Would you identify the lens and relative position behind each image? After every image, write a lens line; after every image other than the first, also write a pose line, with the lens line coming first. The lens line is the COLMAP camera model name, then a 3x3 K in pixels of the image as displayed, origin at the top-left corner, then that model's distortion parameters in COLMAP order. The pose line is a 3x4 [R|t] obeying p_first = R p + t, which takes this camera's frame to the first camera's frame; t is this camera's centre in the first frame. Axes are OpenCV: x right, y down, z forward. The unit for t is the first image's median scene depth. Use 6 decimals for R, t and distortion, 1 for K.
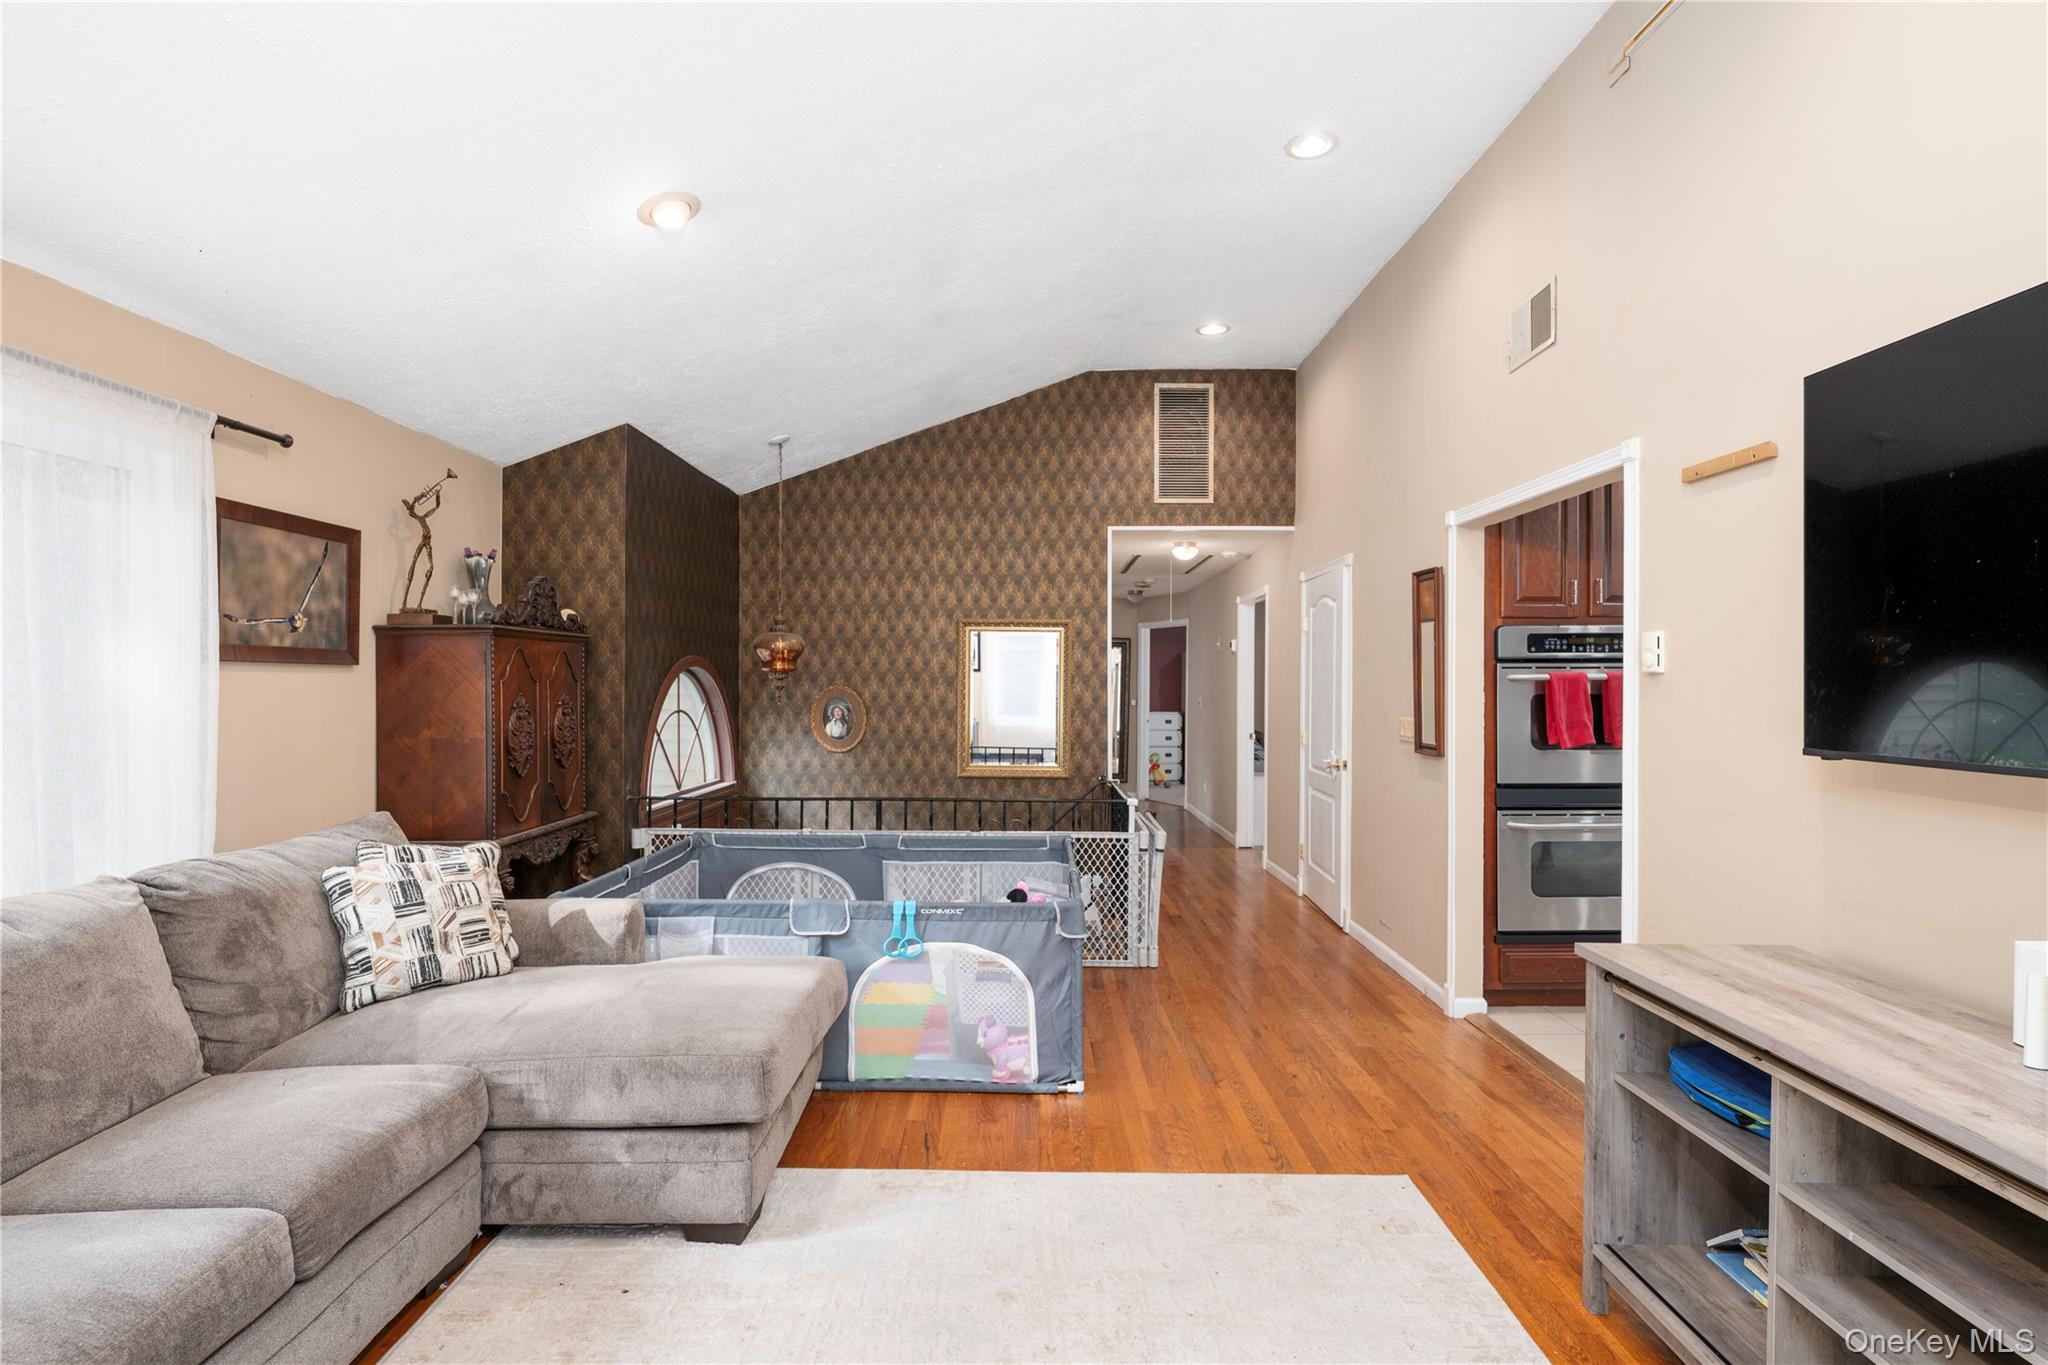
lens RADIAL K [[1028.1, 0, 1024.0], [0, 1028.1, 682.5], [0, 0, 1]] dist [-0.001609, -0.000157]
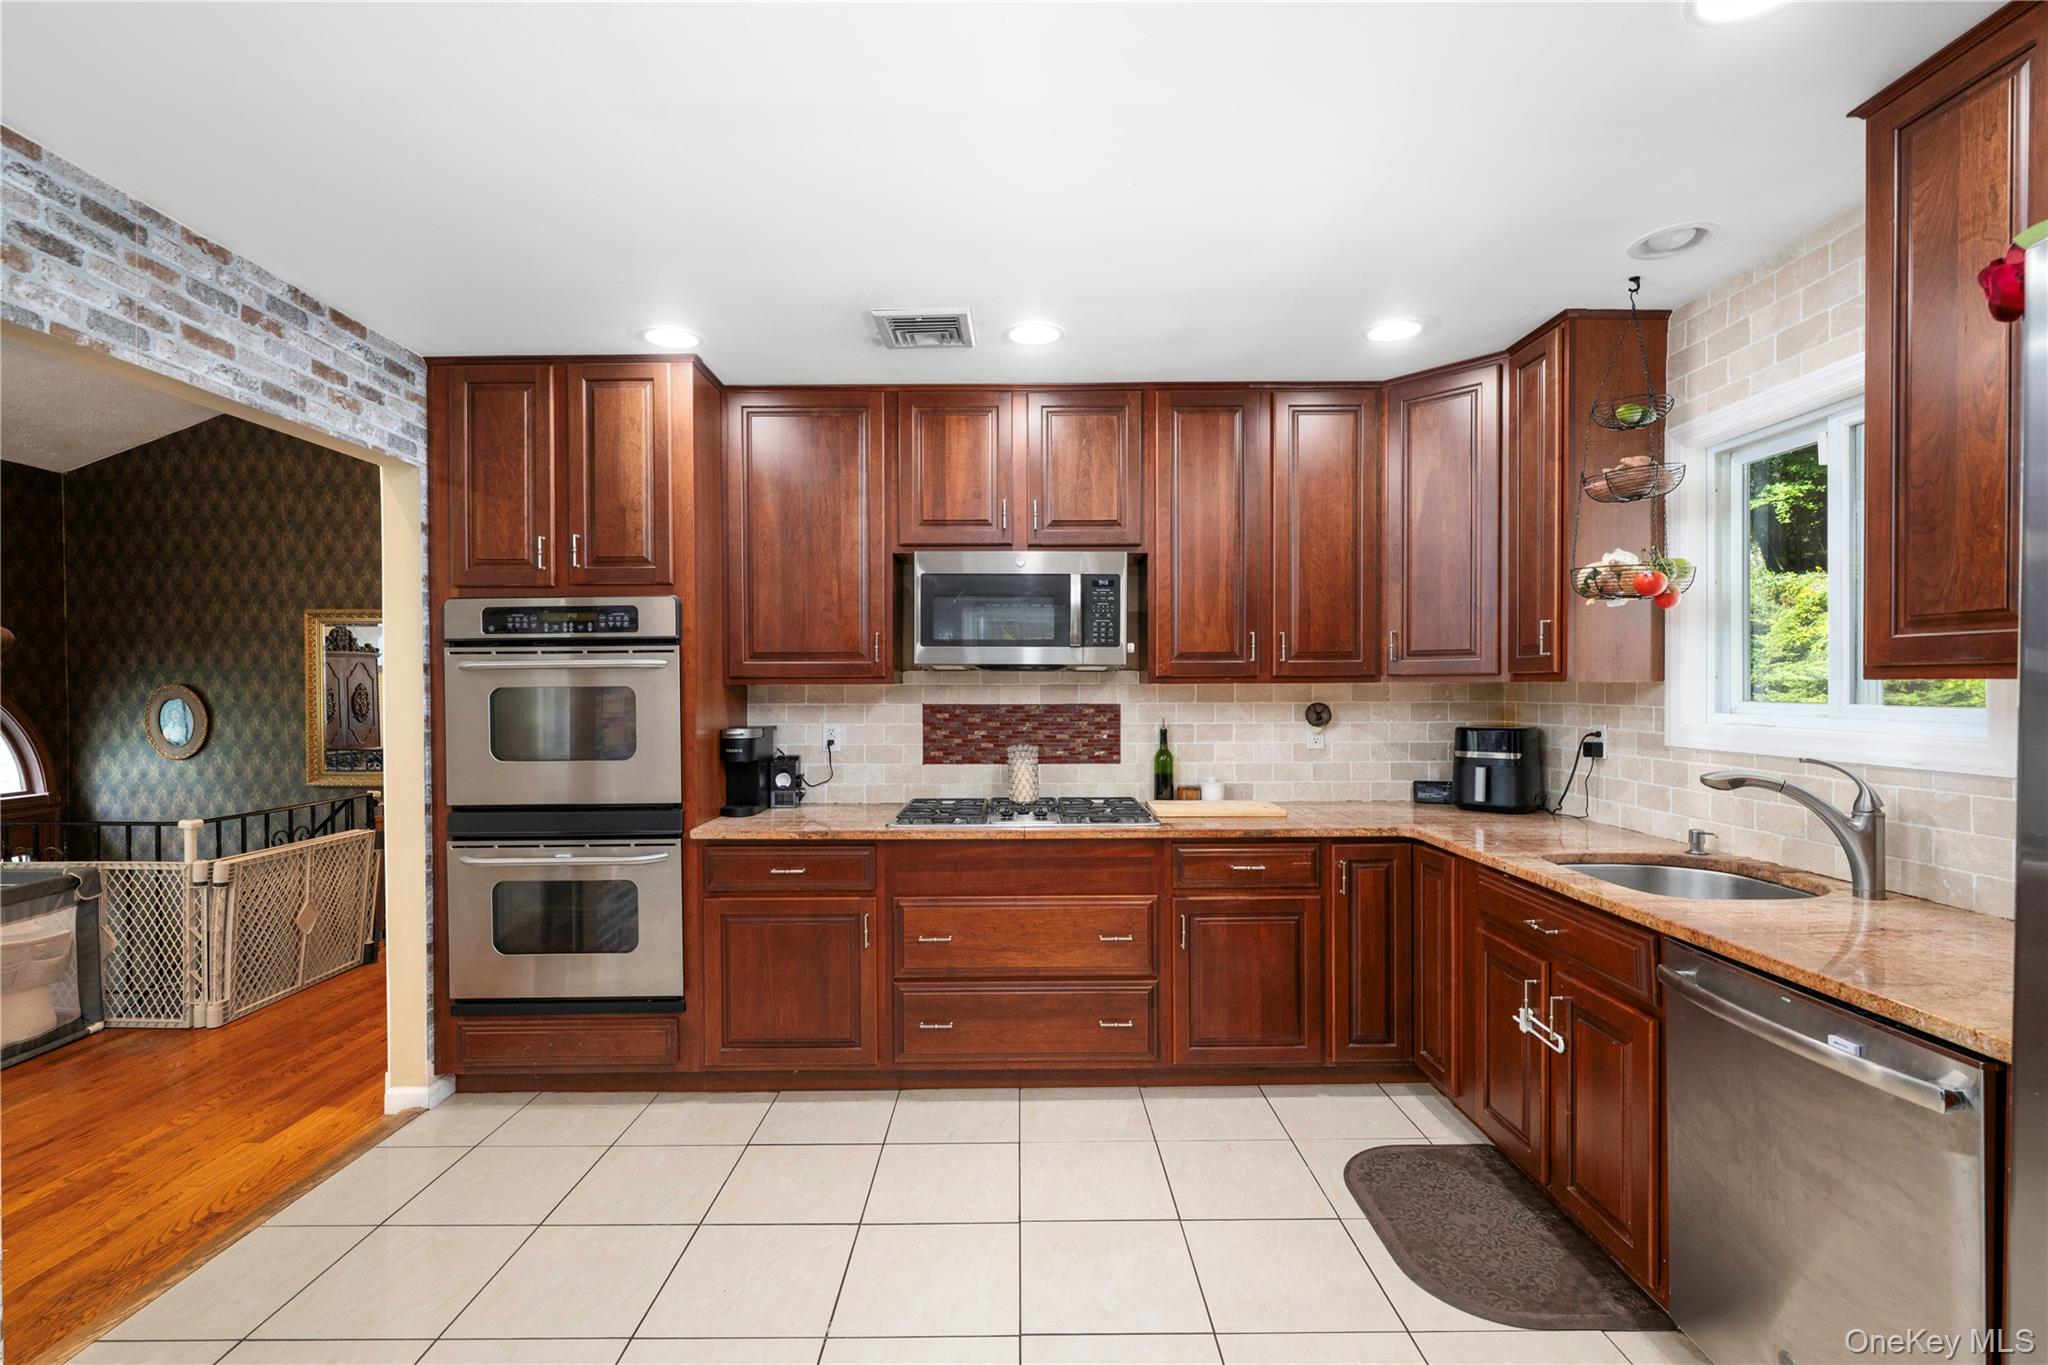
lens RADIAL K [[916.9, 0, 1019.0], [0, 916.9, 691.0], [0, 0, 1]] dist [-0.000698, 0.000036]
pose [[0.999983, -0.005736, 0.001237, 0.562352], [0.005728, 0.999962, 0.006497, 0.007392], [-0.001275, -0.006489, 0.999978, 0.204343]]
